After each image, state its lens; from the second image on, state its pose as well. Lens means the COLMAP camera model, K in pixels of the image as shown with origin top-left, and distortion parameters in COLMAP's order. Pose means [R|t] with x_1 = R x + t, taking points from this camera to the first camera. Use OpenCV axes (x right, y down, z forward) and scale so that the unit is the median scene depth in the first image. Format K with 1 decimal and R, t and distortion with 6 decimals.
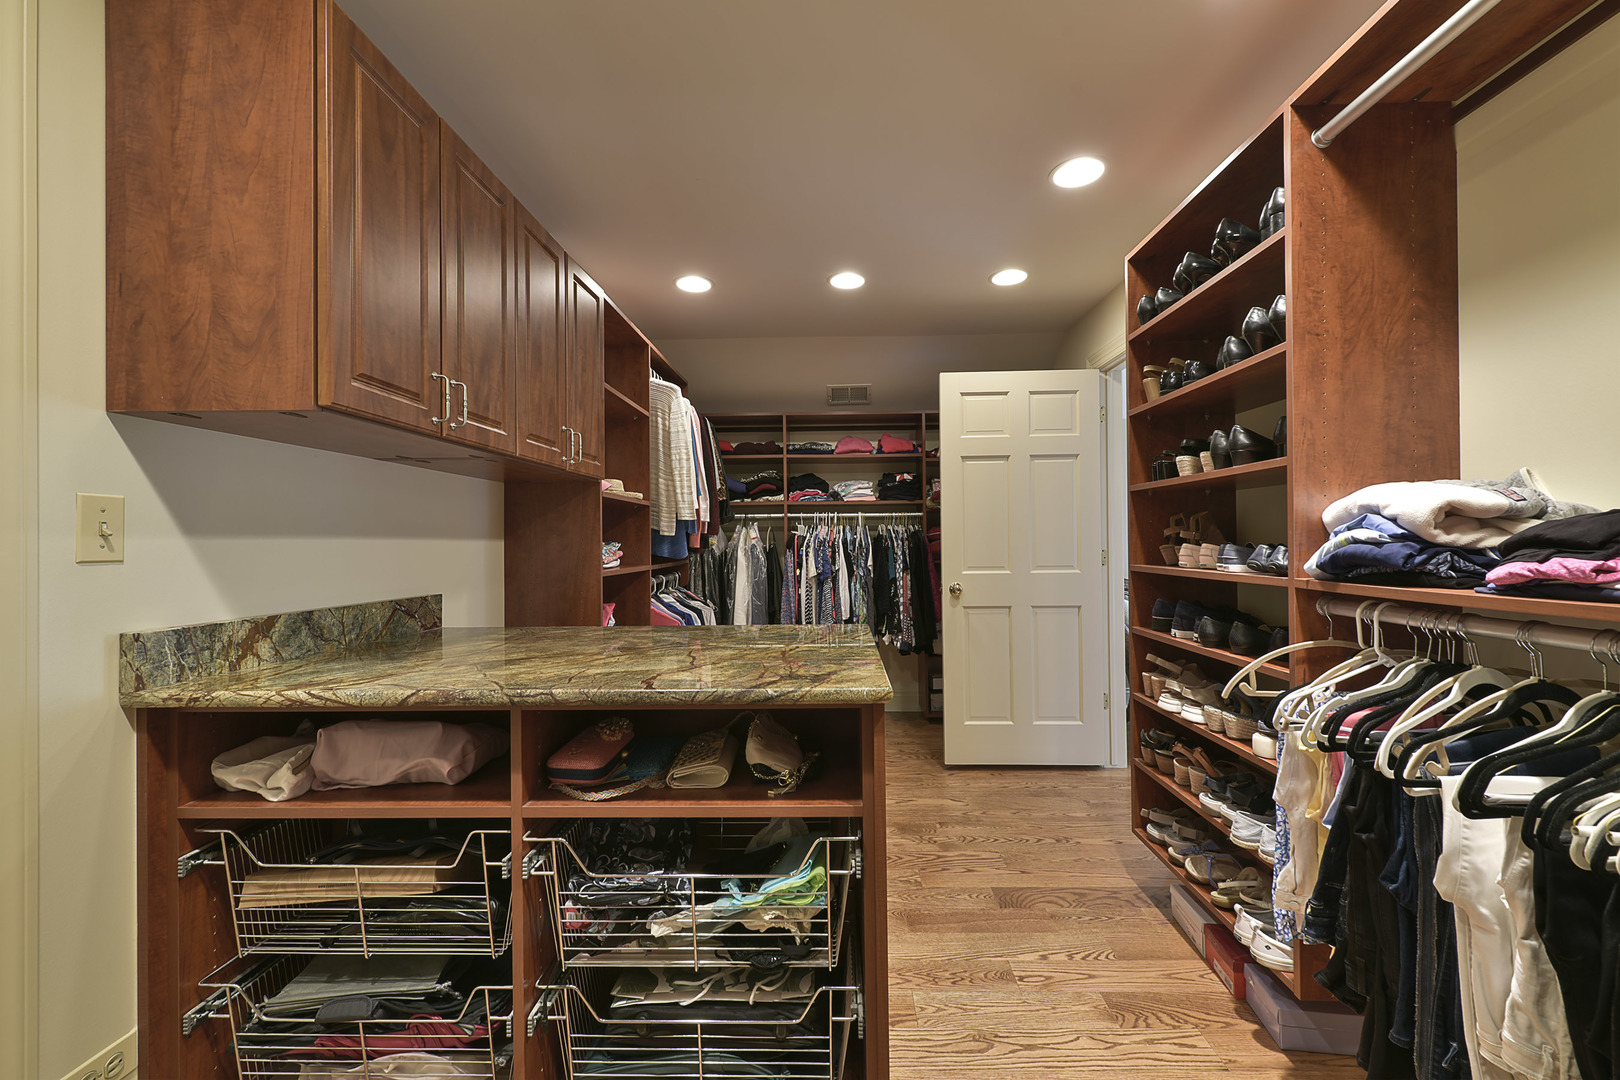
lens RADIAL K [[646.5, 0, 815.4], [0, 646.5, 539.7], [0, 0, 1]] dist [0.007613, -0.002036]
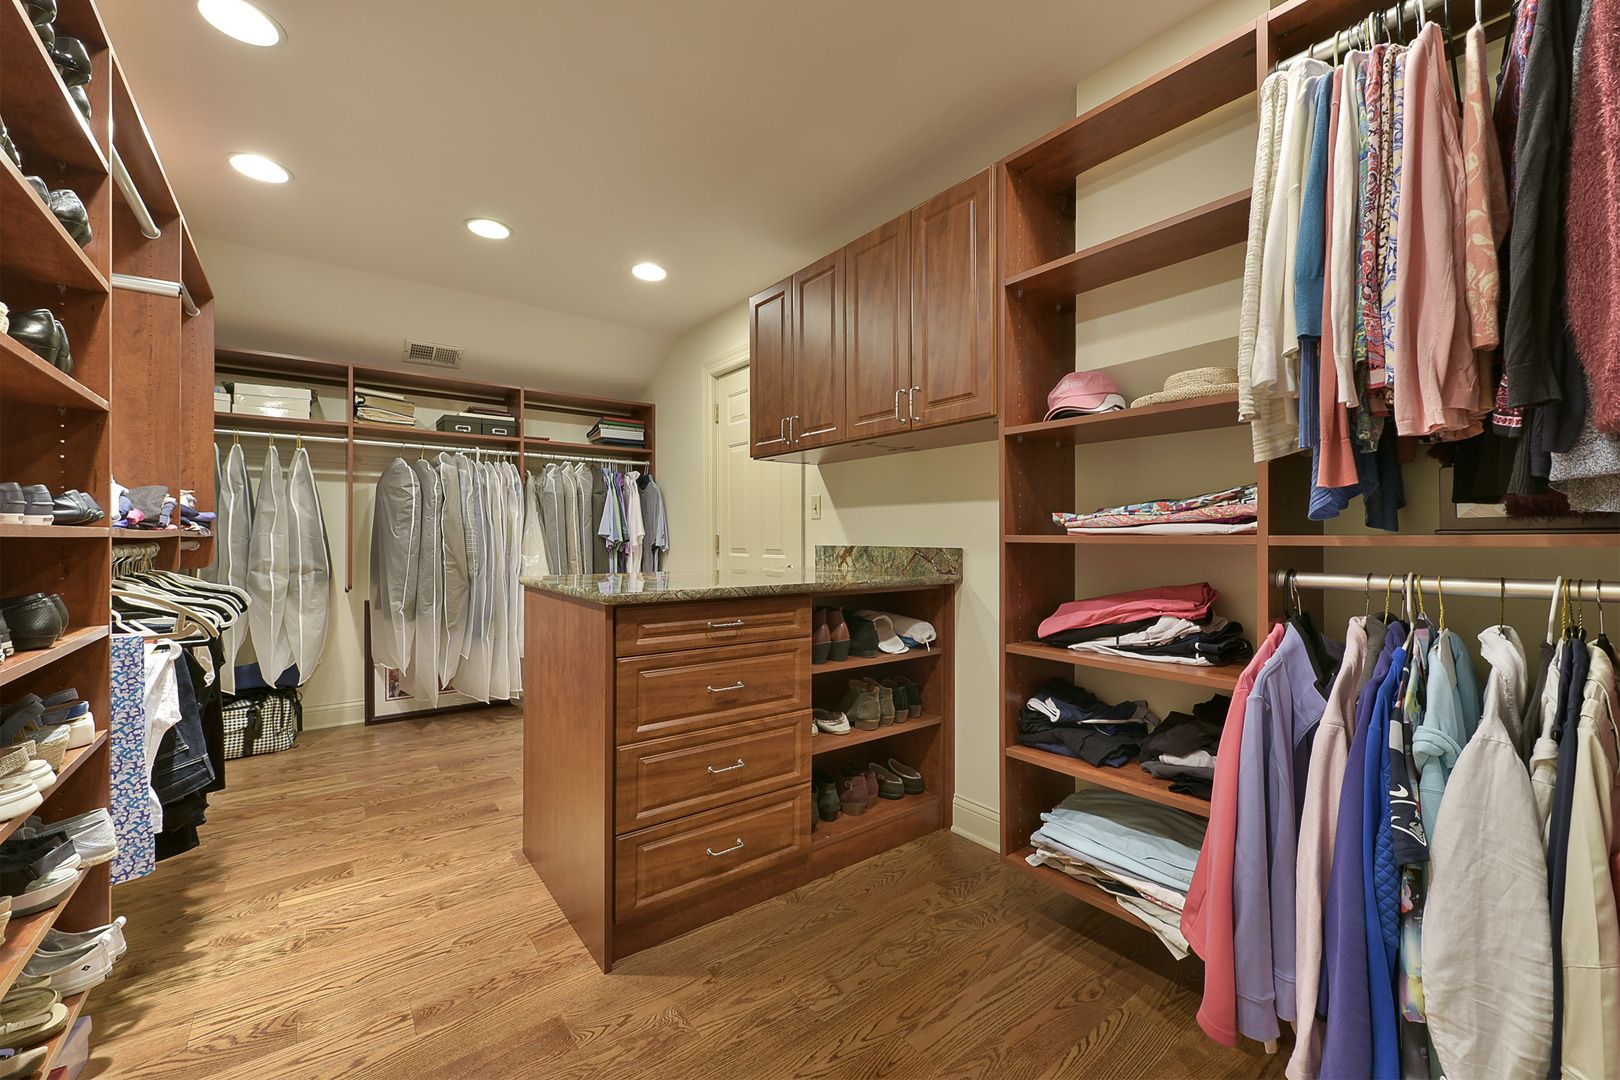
lens RADIAL K [[646.5, 0, 813.3], [0, 646.5, 538.5], [0, 0, 1]] dist [0.007613, -0.002036]
pose [[-0.775036, 0.008957, -0.631853, 0.556548], [0.006692, 0.999960, 0.005966, 0.083100], [0.631881, 0.000396, -0.775065, 2.544880]]
